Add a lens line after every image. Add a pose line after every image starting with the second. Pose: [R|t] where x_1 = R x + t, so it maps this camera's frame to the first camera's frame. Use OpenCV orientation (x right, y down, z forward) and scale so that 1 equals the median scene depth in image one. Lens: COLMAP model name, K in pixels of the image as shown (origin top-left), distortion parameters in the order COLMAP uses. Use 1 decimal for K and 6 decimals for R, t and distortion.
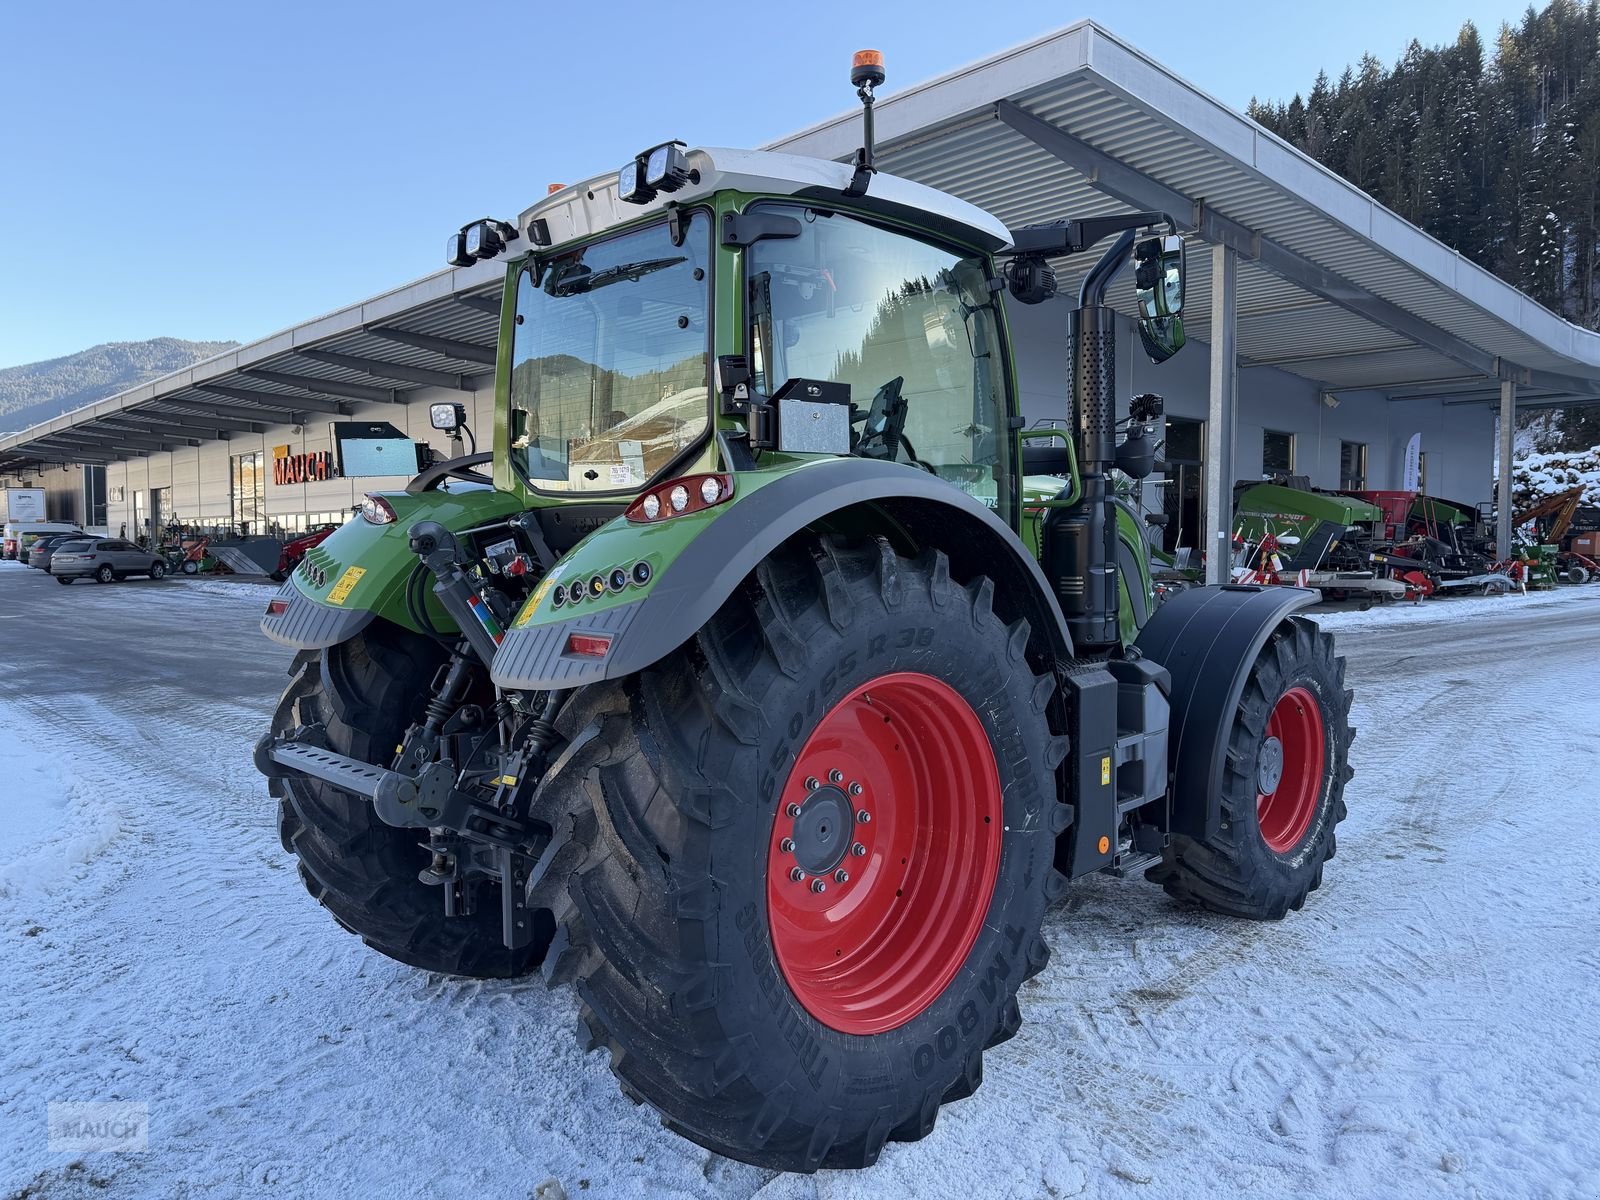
lens RADIAL K [[1140.3, 0, 789.9], [0, 1140.3, 591.9], [0, 0, 1]] dist [0.032379, -0.049246]
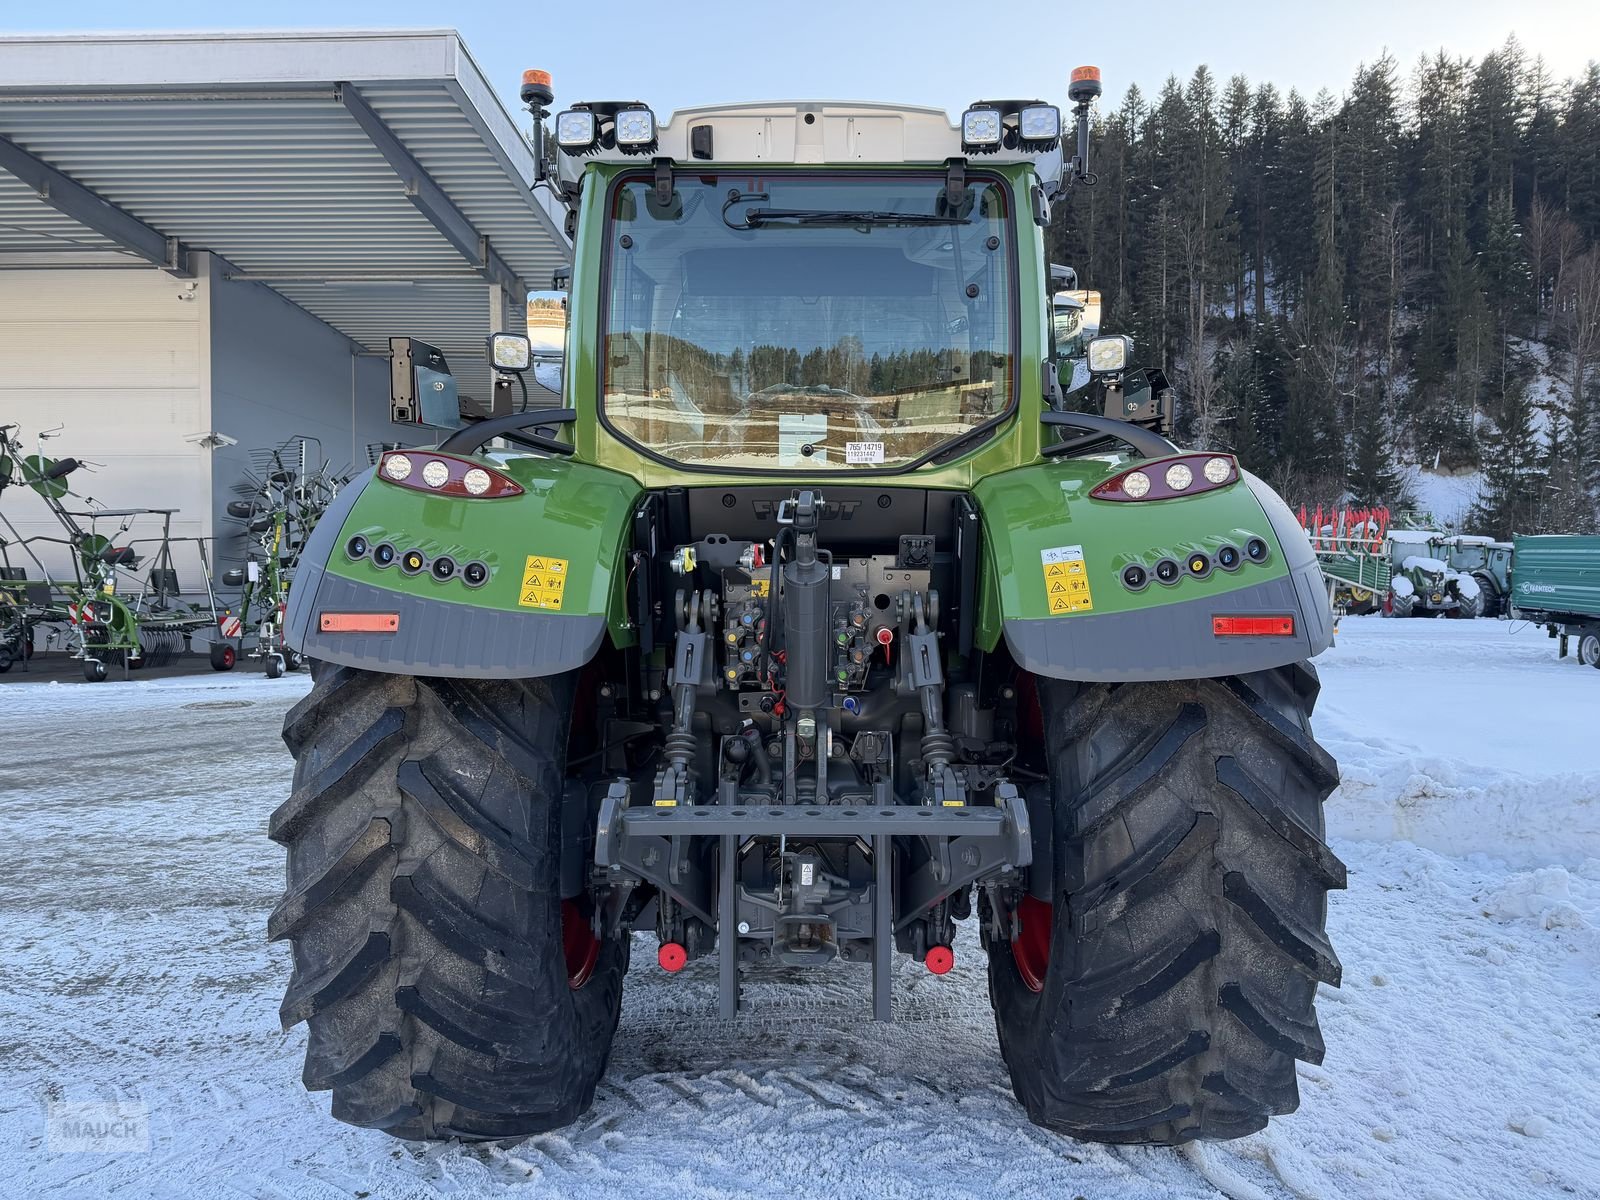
lens RADIAL K [[1140.3, 0, 789.9], [0, 1140.3, 591.9], [0, 0, 1]] dist [0.032379, -0.049246]
pose [[0.694244, -0.009734, 0.719674, -0.096649], [0.033219, 0.999276, -0.018529, 0.002201], [-0.718973, 0.036770, 0.694065, 0.052765]]
